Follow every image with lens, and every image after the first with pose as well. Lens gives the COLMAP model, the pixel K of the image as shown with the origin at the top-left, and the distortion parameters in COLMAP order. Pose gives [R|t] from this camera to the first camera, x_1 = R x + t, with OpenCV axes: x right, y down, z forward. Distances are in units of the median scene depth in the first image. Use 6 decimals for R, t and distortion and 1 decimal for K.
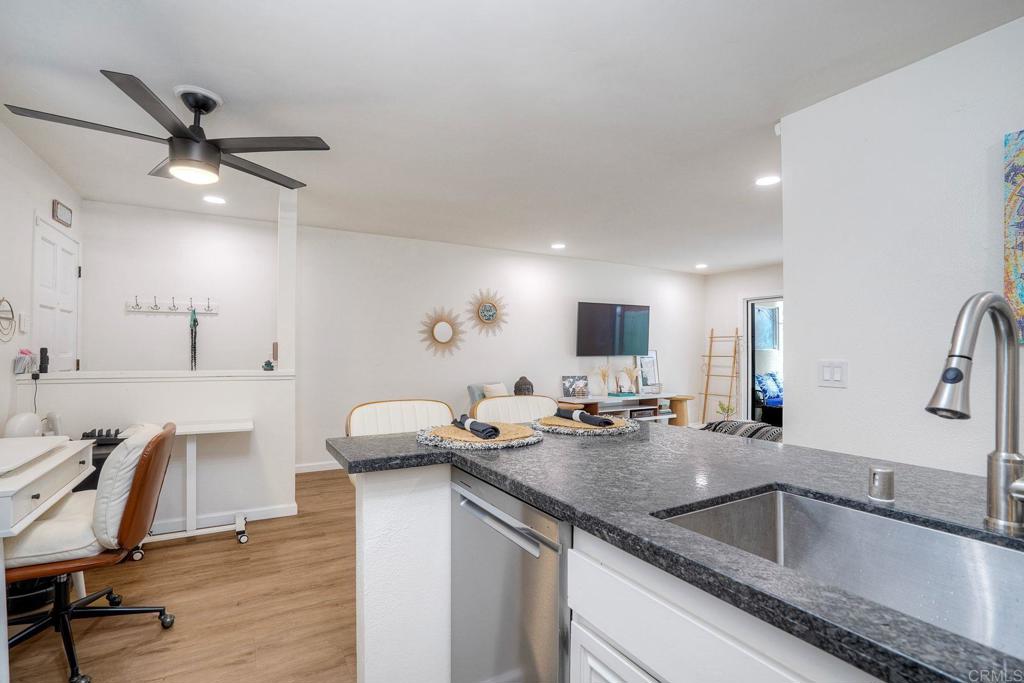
lens RADIAL K [[476.4, 0, 511.3], [0, 476.4, 343.8], [0, 0, 1]] dist [-0.062556, 0.024864]
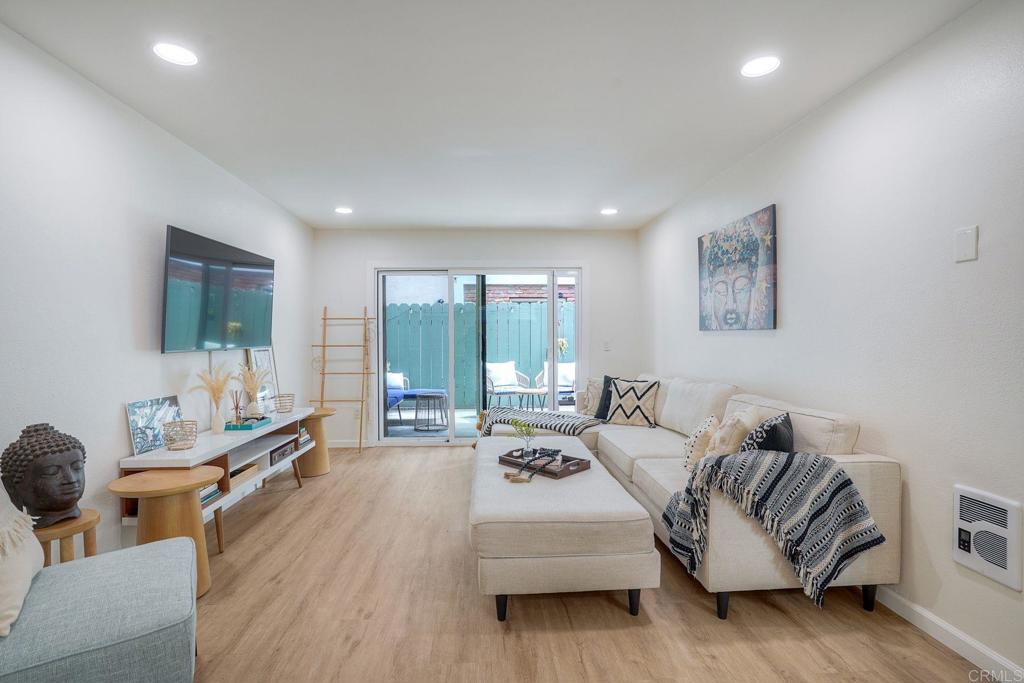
lens RADIAL K [[475.9, 0, 504.1], [0, 475.9, 343.4], [0, 0, 1]] dist [-0.063117, 0.025099]
pose [[0.453220, -0.017167, 0.891234, -0.088083], [-0.002613, 0.999785, 0.020587, 0.007916], [-0.891395, -0.011659, 0.453077, 0.510727]]
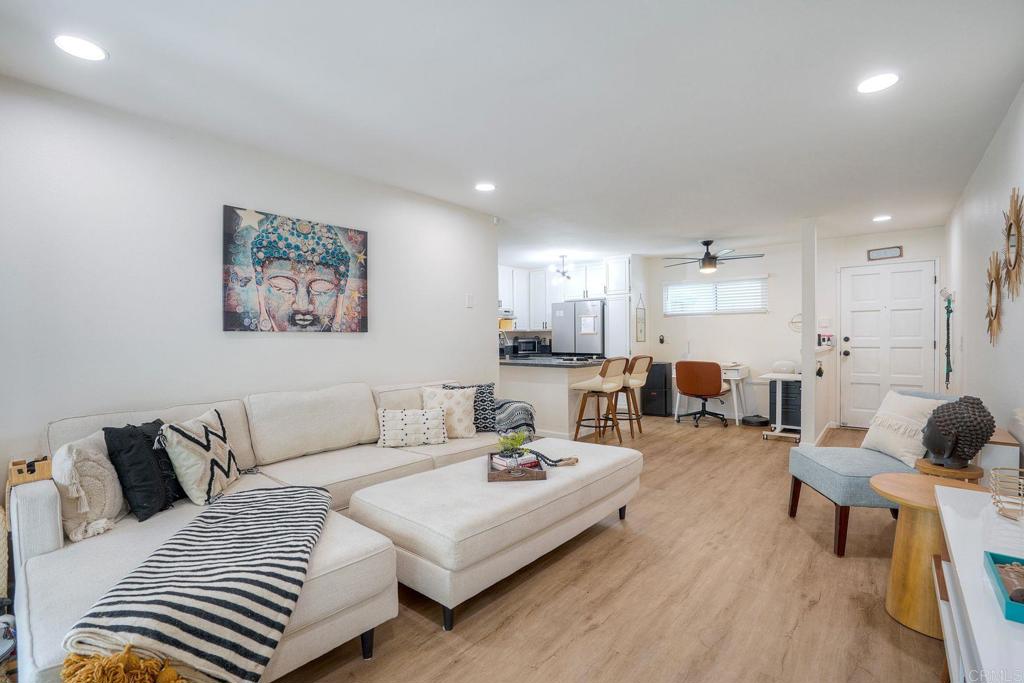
lens RADIAL K [[475.9, 0, 504.1], [0, 475.9, 343.4], [0, 0, 1]] dist [-0.063117, 0.025099]
pose [[-0.938843, 0.008665, -0.344237, 0.456452], [0.008776, 0.999961, 0.001236, 0.016579], [0.344234, -0.001861, -0.938882, 1.055725]]
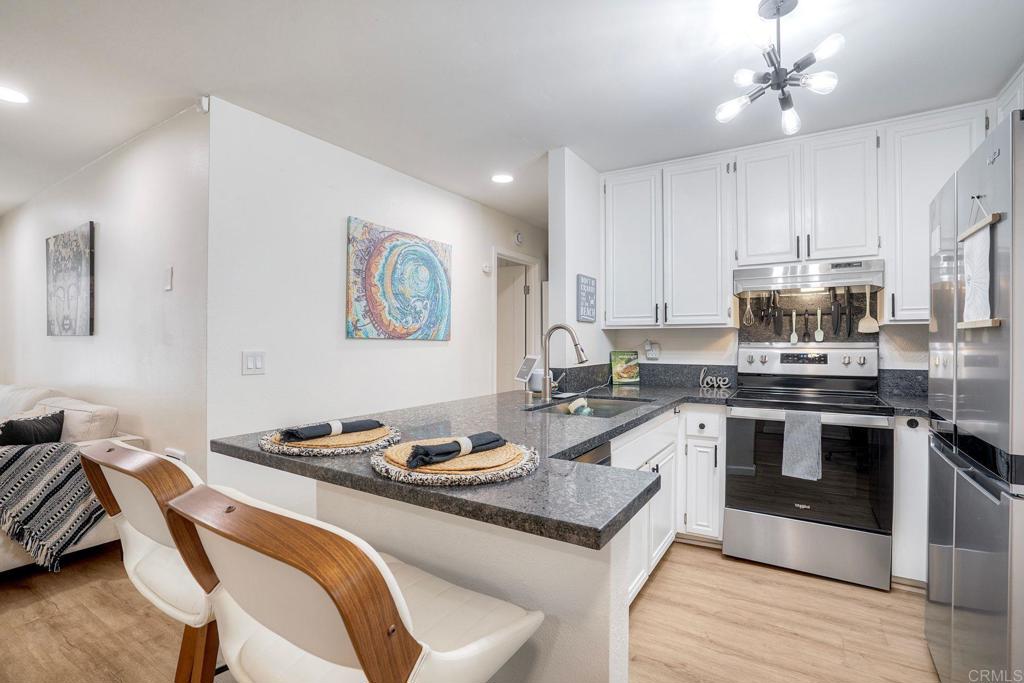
lens RADIAL K [[475.9, 0, 504.1], [0, 475.9, 343.4], [0, 0, 1]] dist [-0.063117, 0.025099]
pose [[-0.464318, -0.006545, 0.885644, -0.196871], [-0.013236, 0.999912, 0.000450, 0.005304], [-0.885570, -0.011514, -0.464364, 0.327250]]
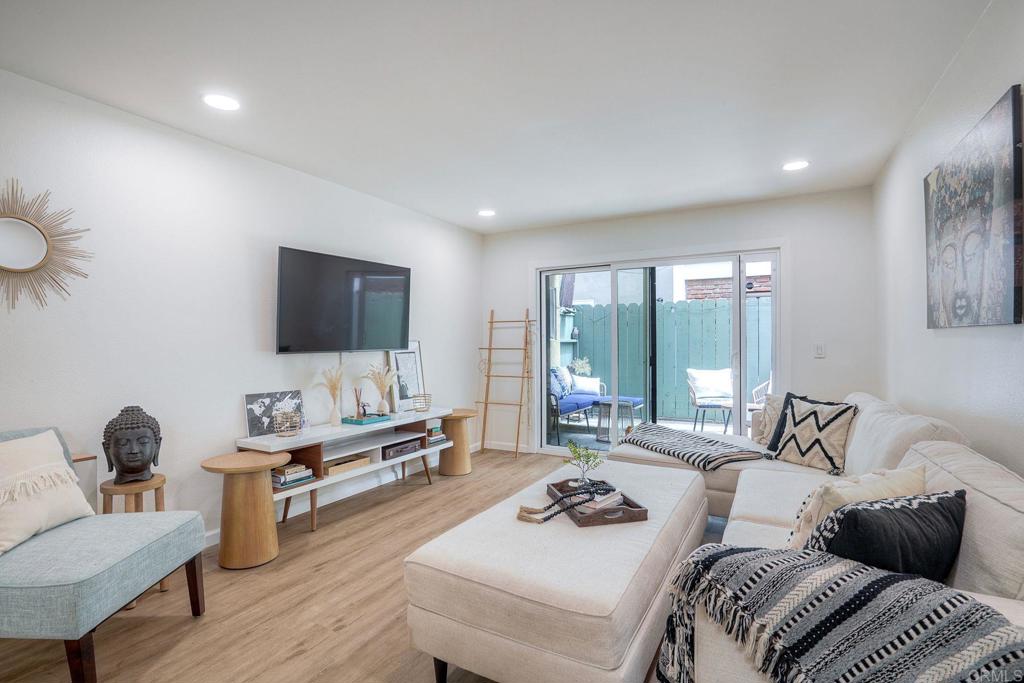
lens RADIAL K [[480.6, 0, 507.7], [0, 480.6, 344.7], [0, 0, 1]] dist [-0.062992, 0.025690]
pose [[0.859767, -0.012645, 0.510531, 0.086033], [0.004271, 0.999836, 0.017571, 0.008112], [-0.510669, -0.012926, 0.859680, 0.416288]]
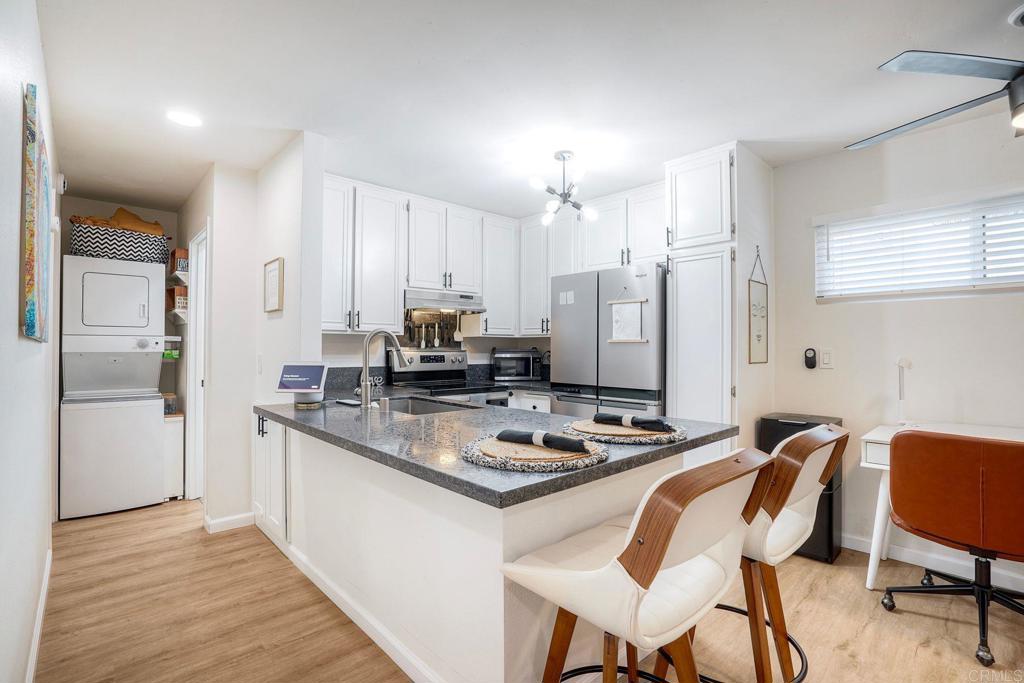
lens RADIAL K [[468.1, 0, 509.2], [0, 468.1, 344.3], [0, 0, 1]] dist [-0.060049, 0.023486]
pose [[-0.974554, -0.010252, -0.223918, 0.102296], [-0.005690, 0.999763, -0.021010, 0.008915], [0.224080, -0.019201, -0.974382, 0.497824]]
